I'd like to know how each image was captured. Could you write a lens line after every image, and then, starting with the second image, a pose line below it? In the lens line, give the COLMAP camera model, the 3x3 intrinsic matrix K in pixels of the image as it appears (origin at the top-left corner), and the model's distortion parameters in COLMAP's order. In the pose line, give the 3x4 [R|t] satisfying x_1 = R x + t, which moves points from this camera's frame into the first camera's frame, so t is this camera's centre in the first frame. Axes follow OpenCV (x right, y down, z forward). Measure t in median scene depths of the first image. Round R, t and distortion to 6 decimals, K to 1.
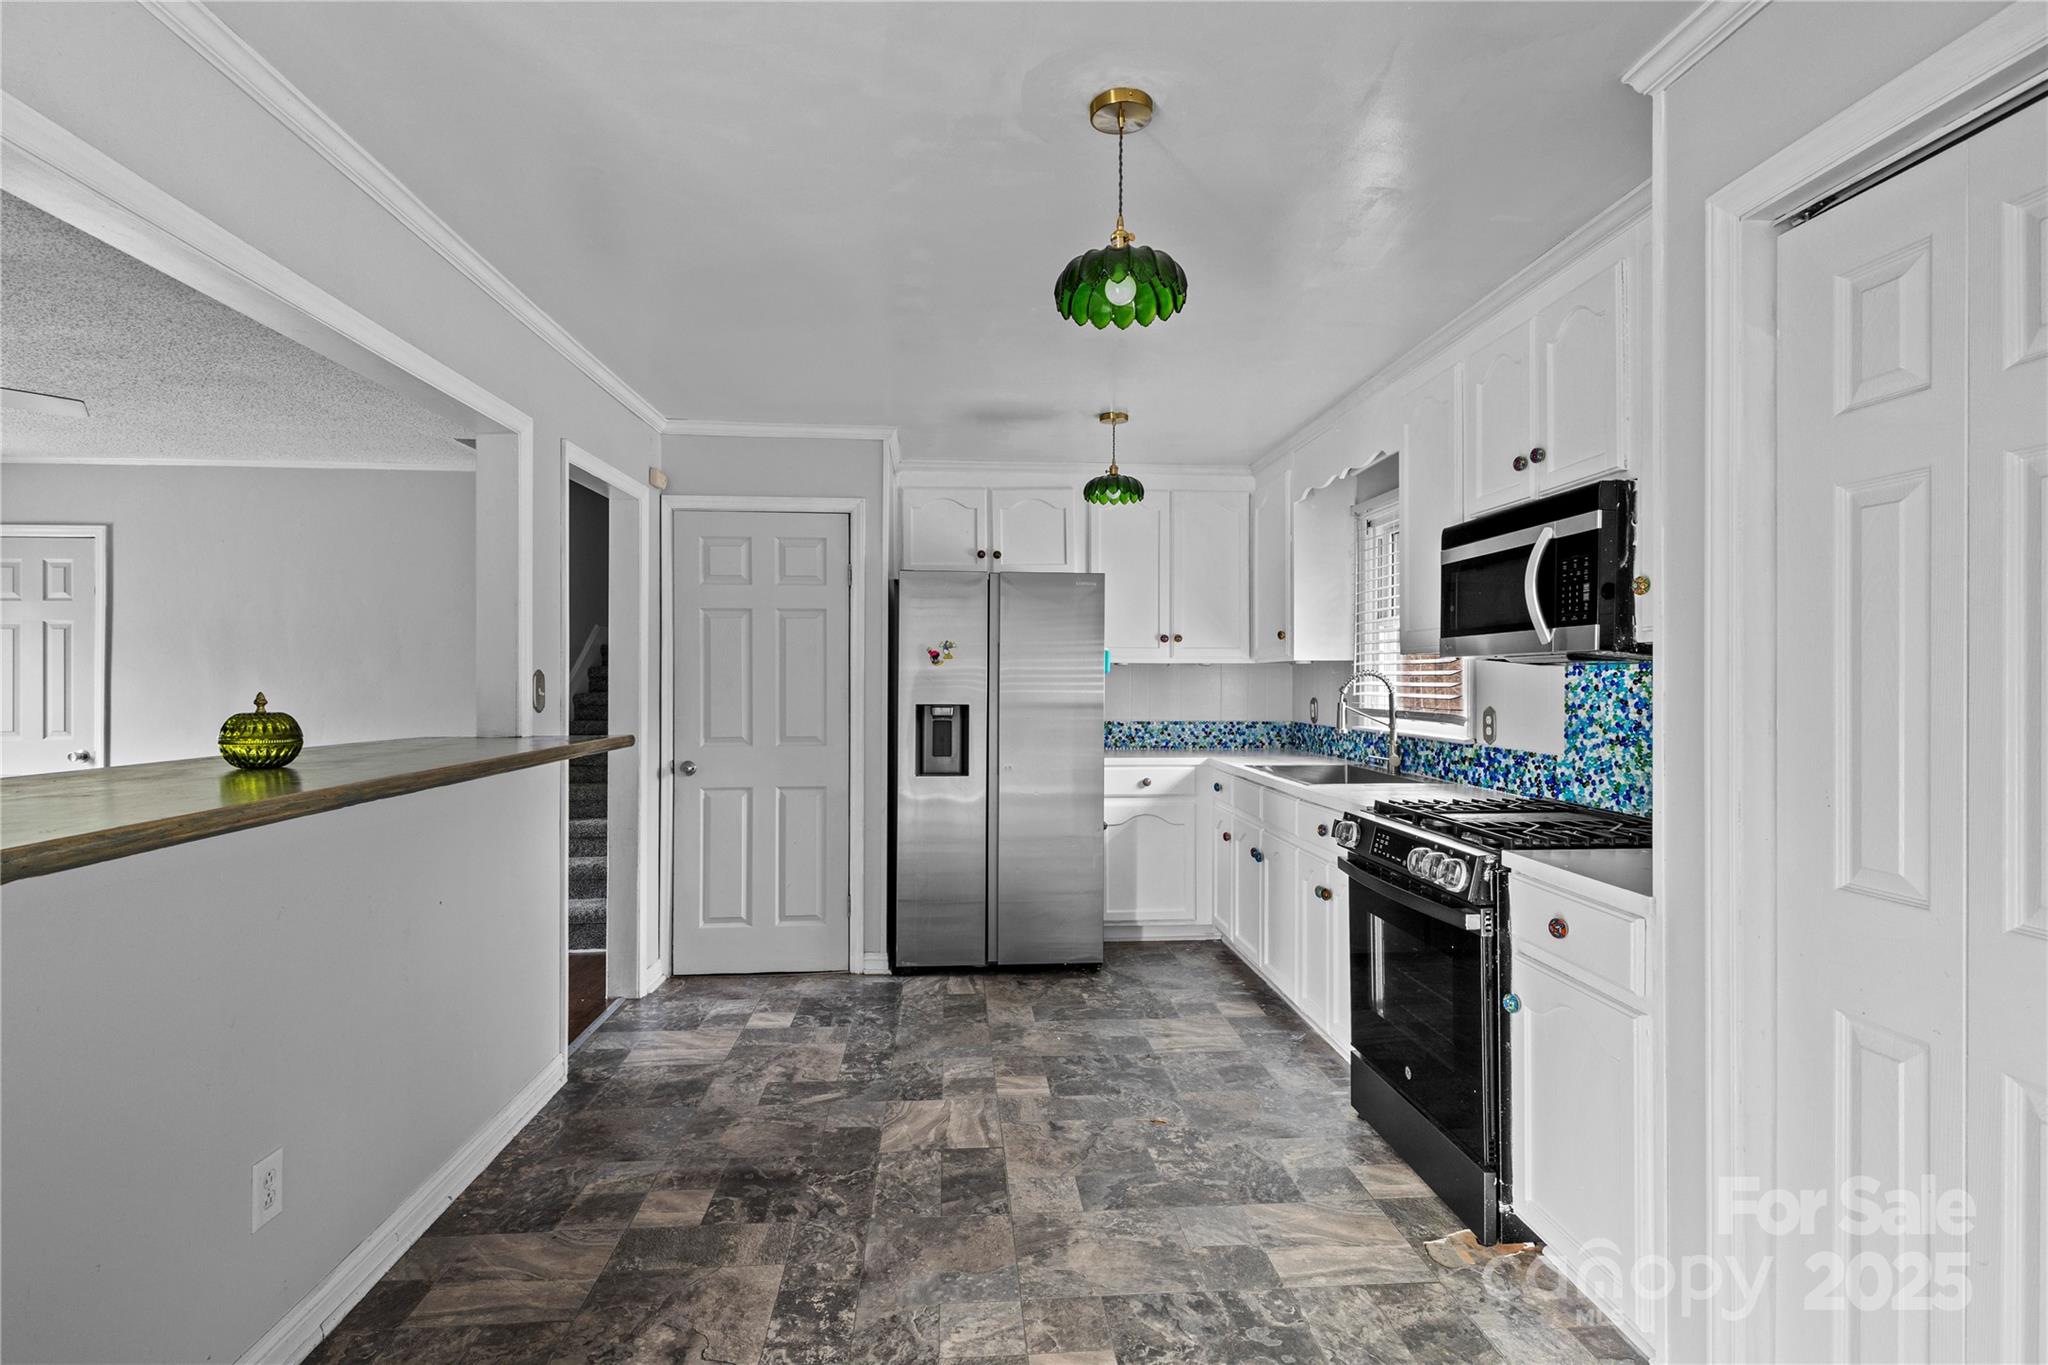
lens RADIAL K [[1013.0, 0, 1025.8], [0, 1013.0, 680.9], [0, 0, 1]] dist [0.014260, -0.000713]
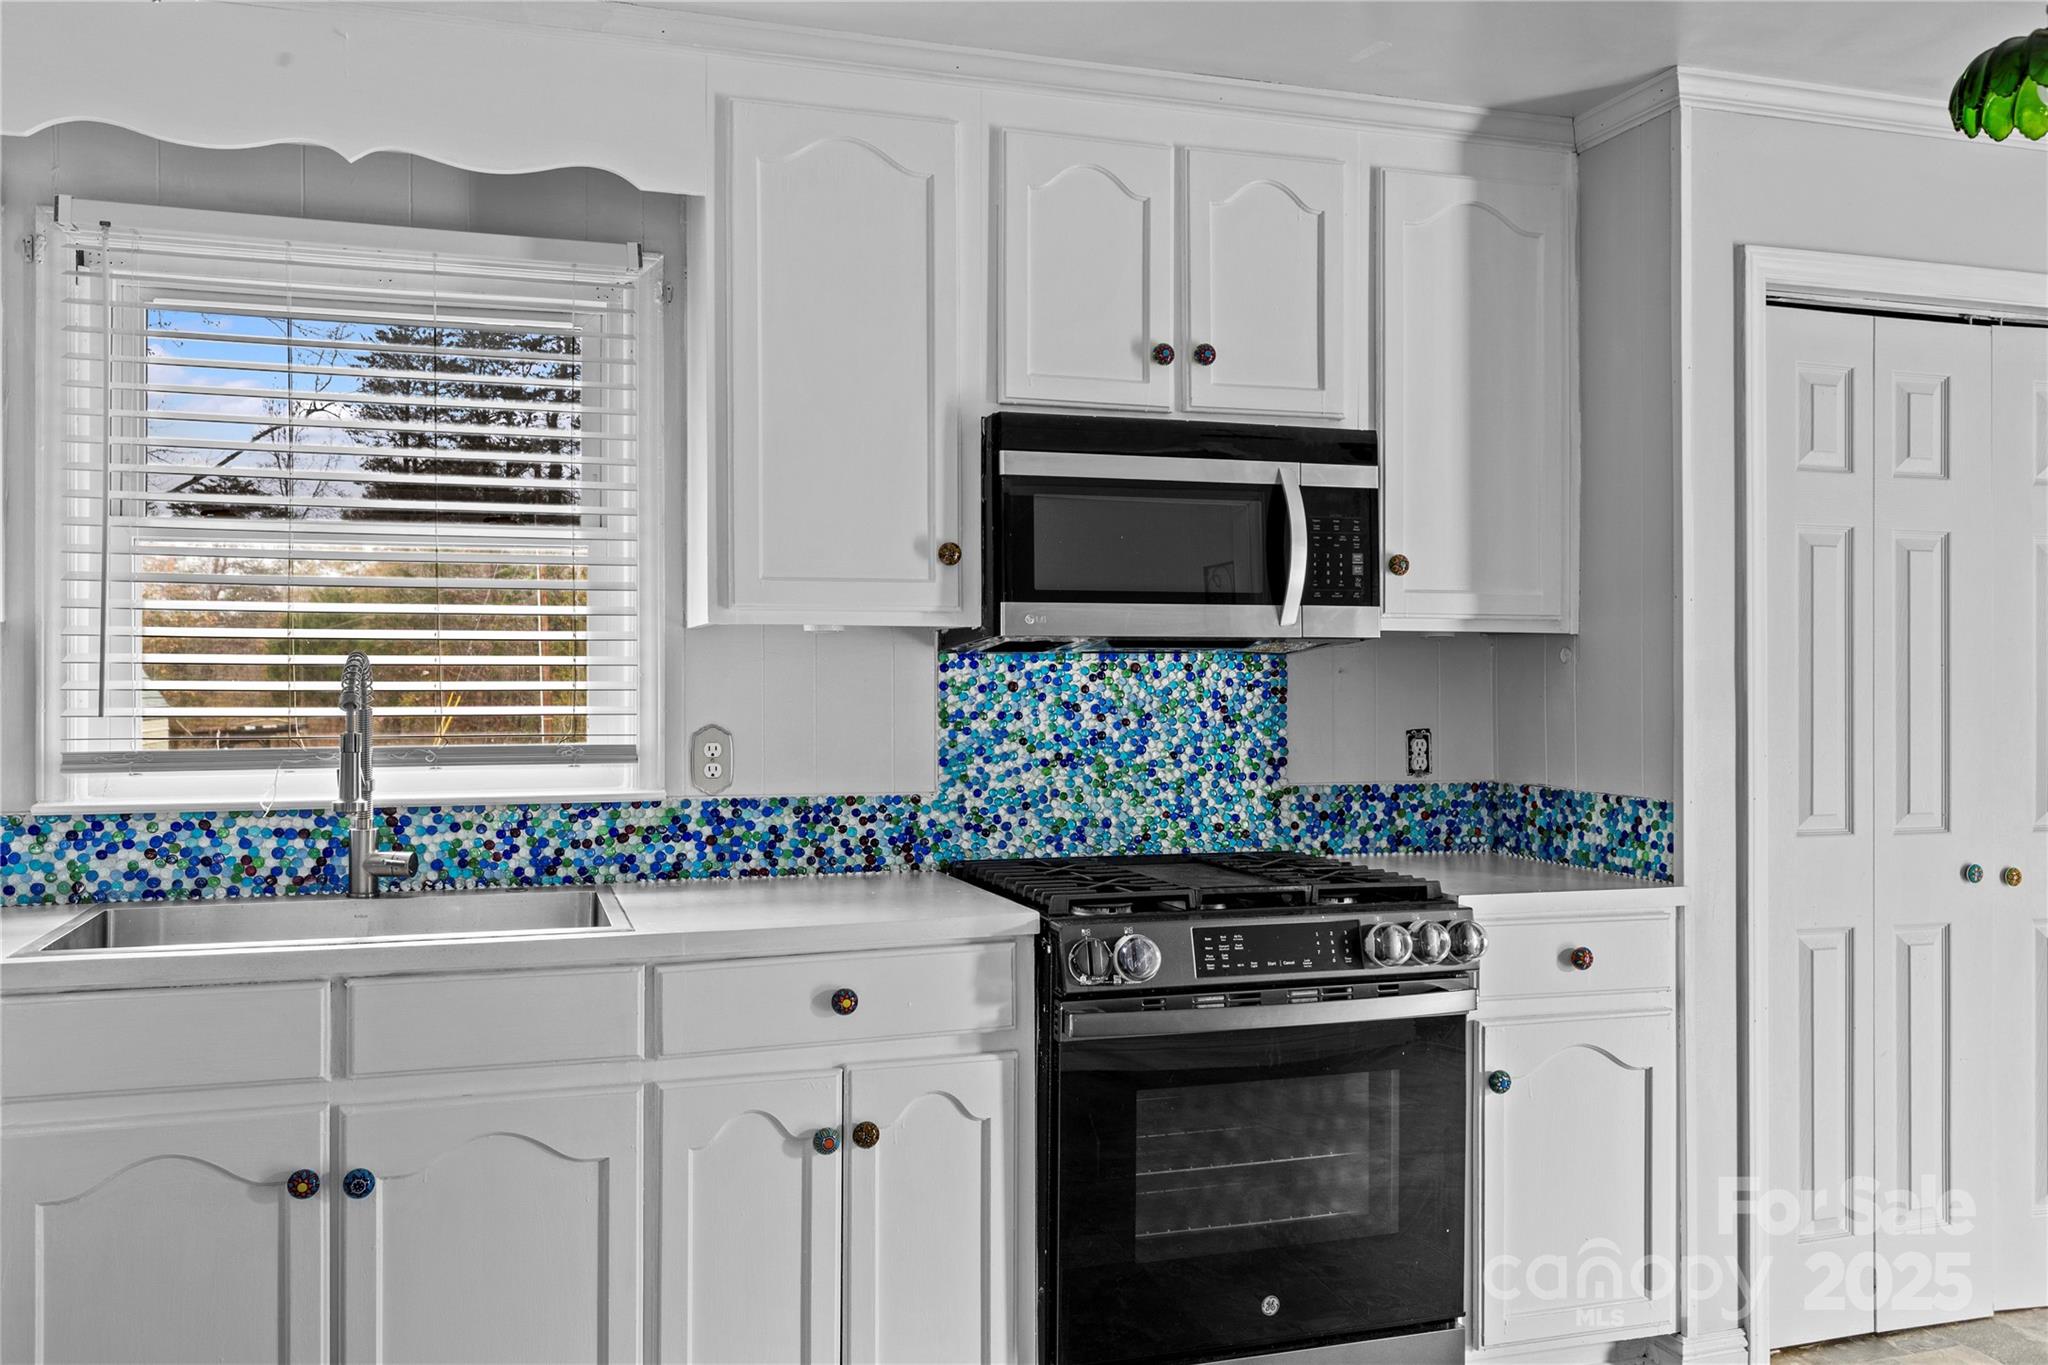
lens RADIAL K [[1658.3, 0, 1031.7], [0, 1658.3, 674.7], [0, 0, 1]] dist [0.024780, -0.038451]
pose [[-0.237626, 0.000839, 0.971356, -0.472800], [0.002334, 0.999997, -0.000292, -0.000720], [-0.971354, 0.002197, -0.237627, 1.129753]]
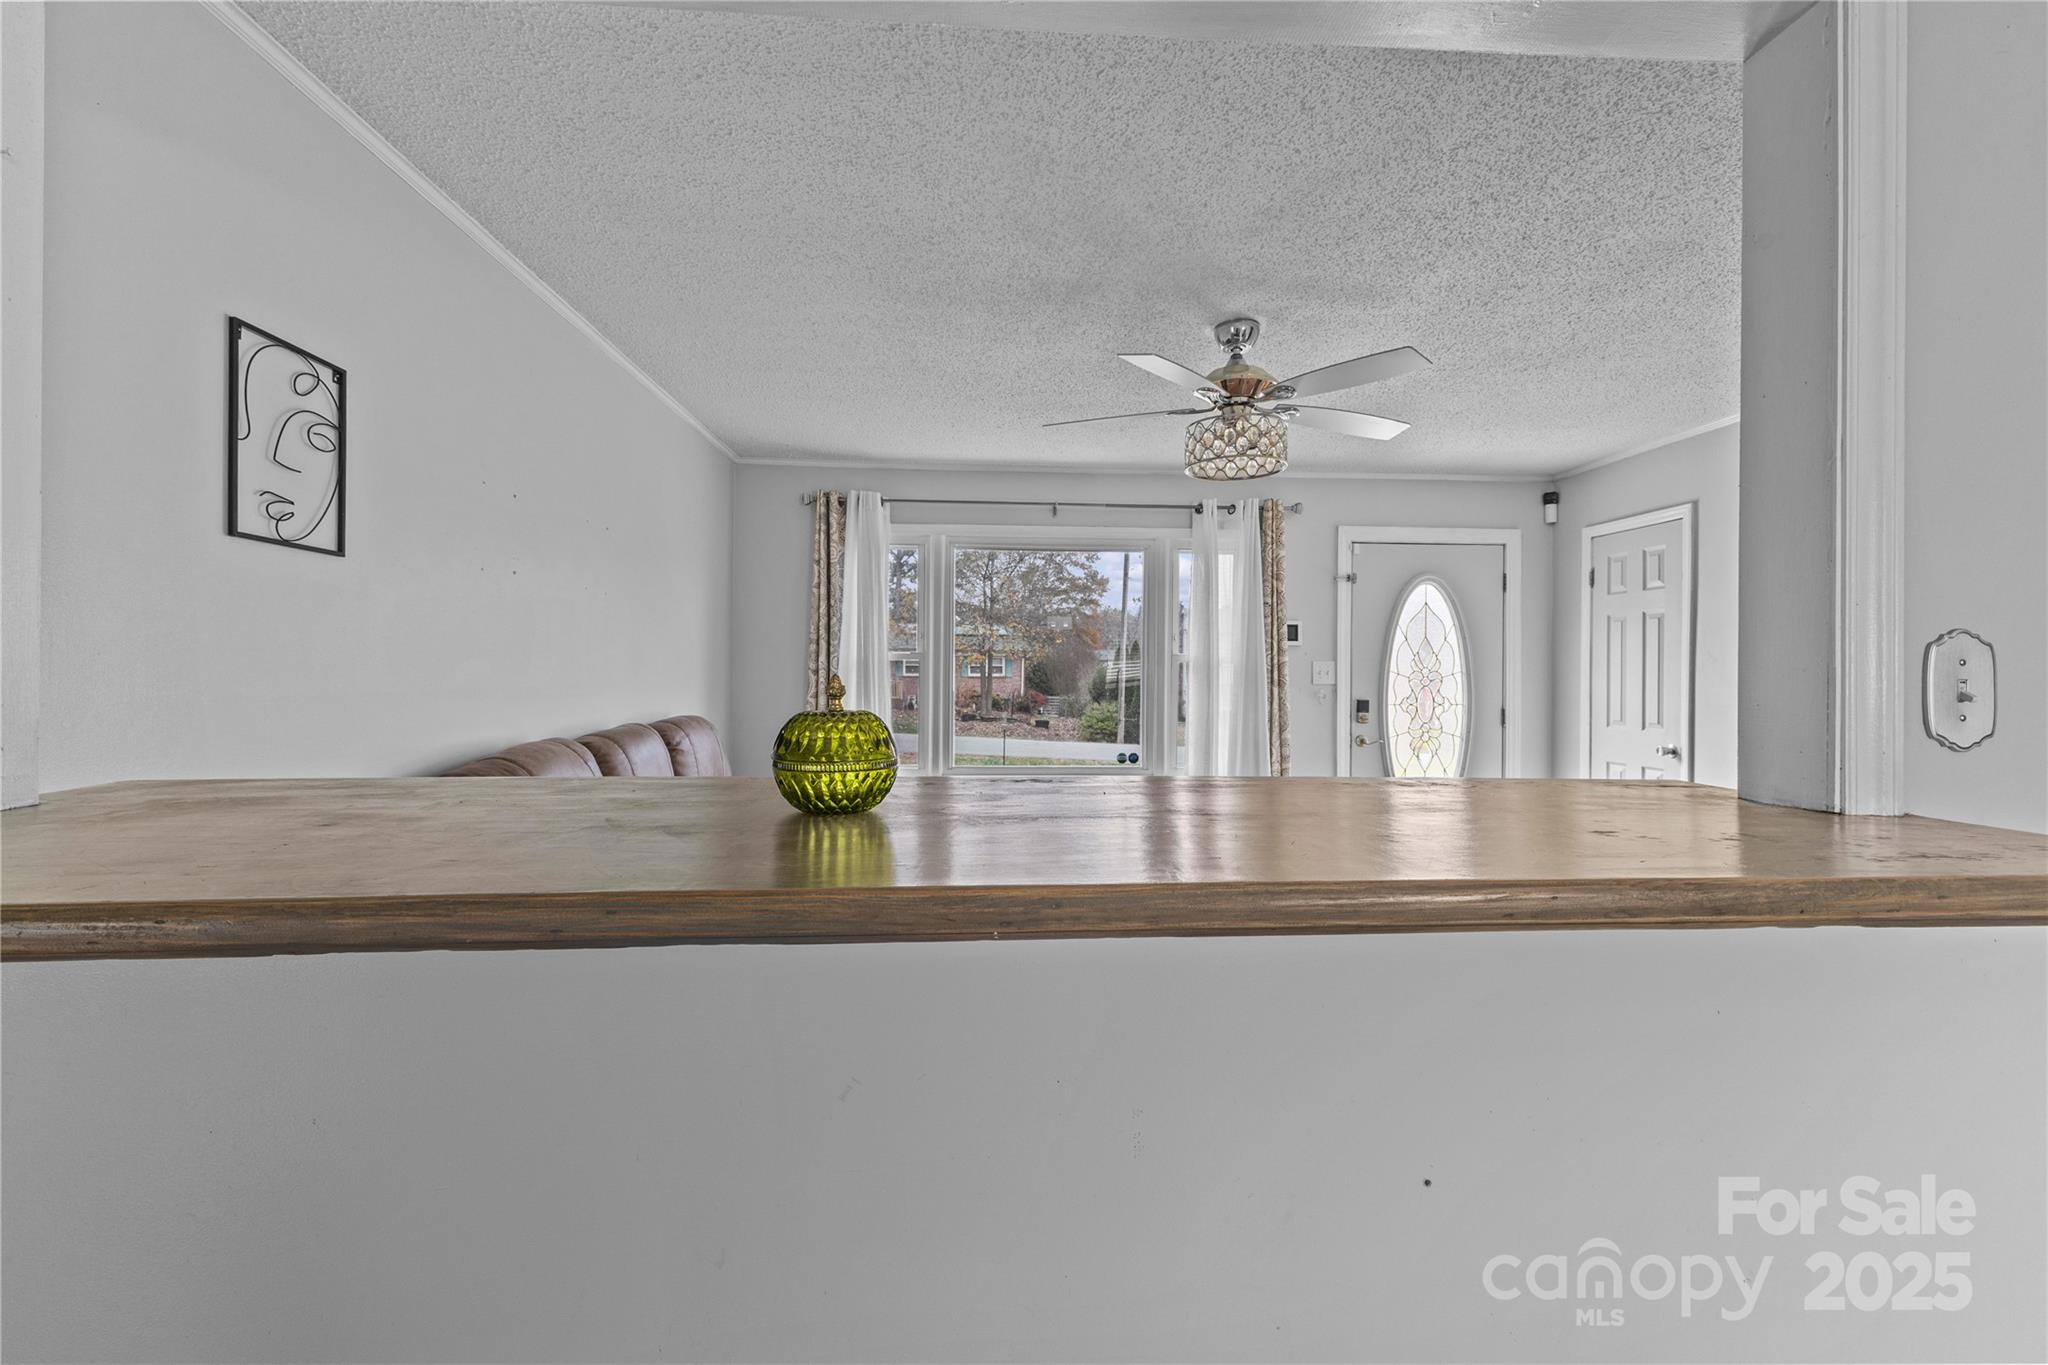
lens RADIAL K [[873.0, 0, 1024.3], [0, 873.0, 679.0], [0, 0, 1]] dist [0.003748, 0.000421]
pose [[-0.002430, 0.007054, -0.999972, -0.170299], [-0.003989, 0.999967, 0.007063, 0.005447], [0.999989, 0.004006, -0.002401, 0.631491]]
